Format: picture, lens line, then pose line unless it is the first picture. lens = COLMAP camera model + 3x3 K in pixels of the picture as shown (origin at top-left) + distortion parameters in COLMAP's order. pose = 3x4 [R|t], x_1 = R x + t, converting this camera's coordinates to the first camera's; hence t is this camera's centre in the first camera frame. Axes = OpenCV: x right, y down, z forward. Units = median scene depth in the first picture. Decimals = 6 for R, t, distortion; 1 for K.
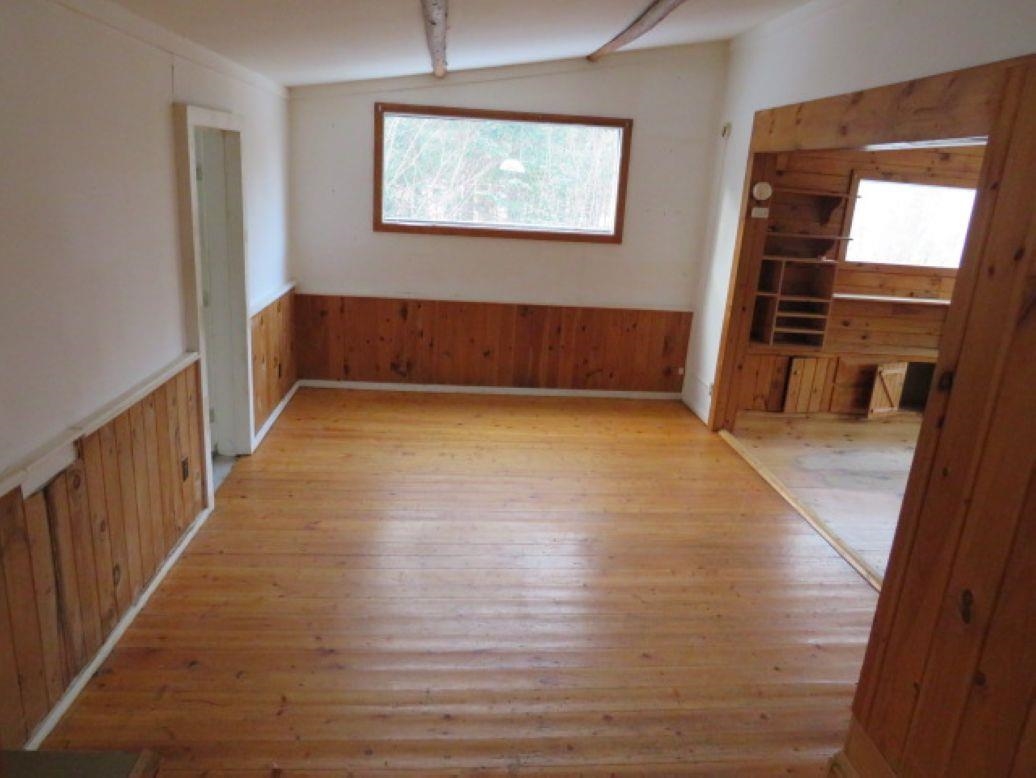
lens RADIAL K [[735.0, 0, 517.4], [0, 735.0, 386.6], [0, 0, 1]] dist [-0.034022, 0.030750]
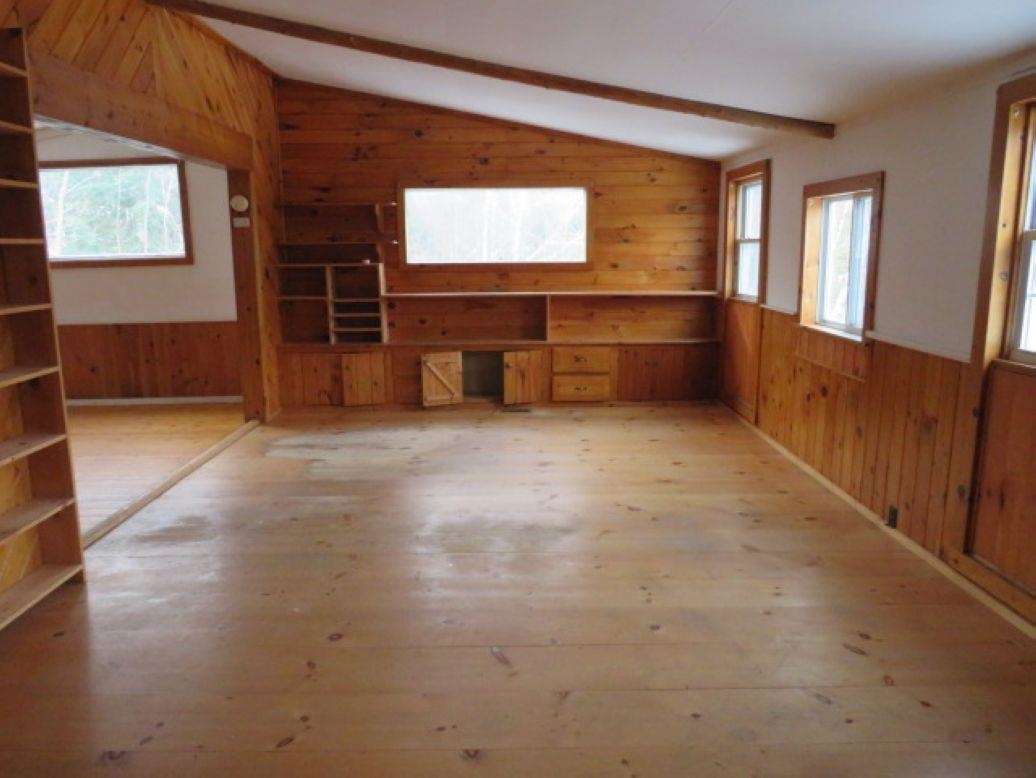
lens RADIAL K [[735.0, 0, 516.6], [0, 735.0, 385.1], [0, 0, 1]] dist [-0.034022, 0.030750]
pose [[0.993448, -0.063502, -0.095016, 0.799668], [0.055074, 0.994522, -0.088842, 0.128465], [0.100138, 0.083027, 0.991503, -0.053008]]
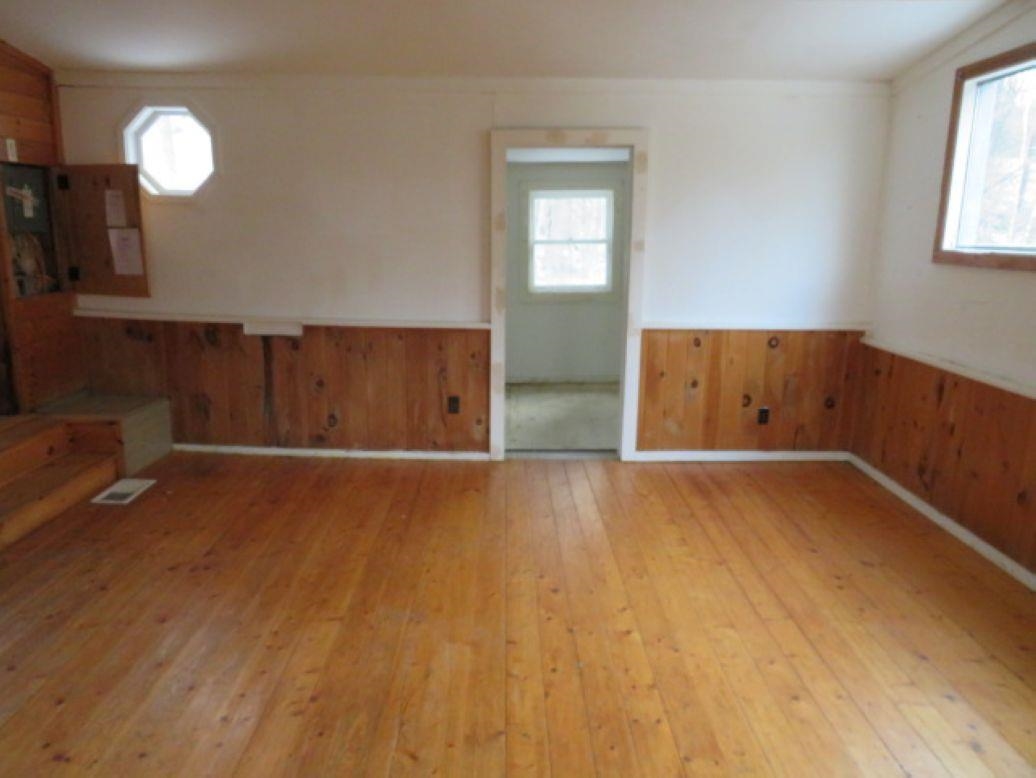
lens RADIAL K [[735.0, 0, 510.0], [0, 735.0, 388.2], [0, 0, 1]] dist [-0.034022, 0.030750]
pose [[-0.086745, 0.150368, -0.984817, 0.537091], [-0.293738, 0.940736, 0.169511, -0.108807], [0.951942, 0.303983, -0.037435, 0.726626]]
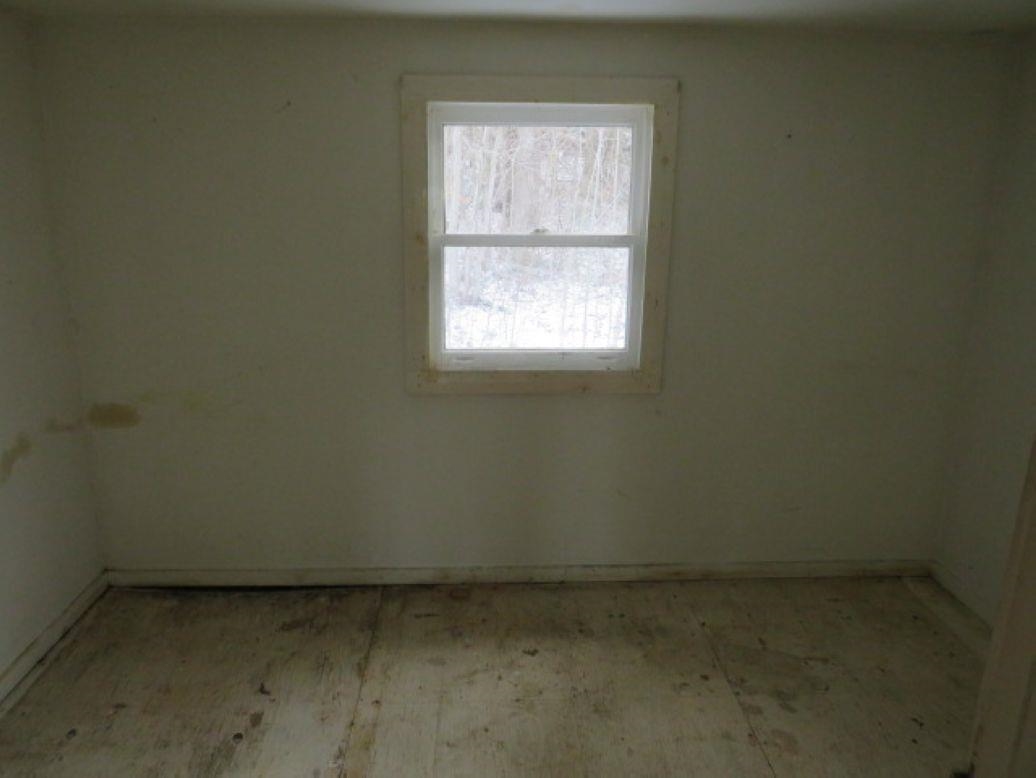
lens RADIAL K [[735.0, 0, 511.7], [0, 735.0, 393.4], [0, 0, 1]] dist [-0.034022, 0.030750]
pose [[0.103692, 0.151630, -0.982983, 0.036542], [-0.294730, 0.948607, 0.115237, -0.114322], [0.949938, 0.277765, 0.143053, 0.675177]]
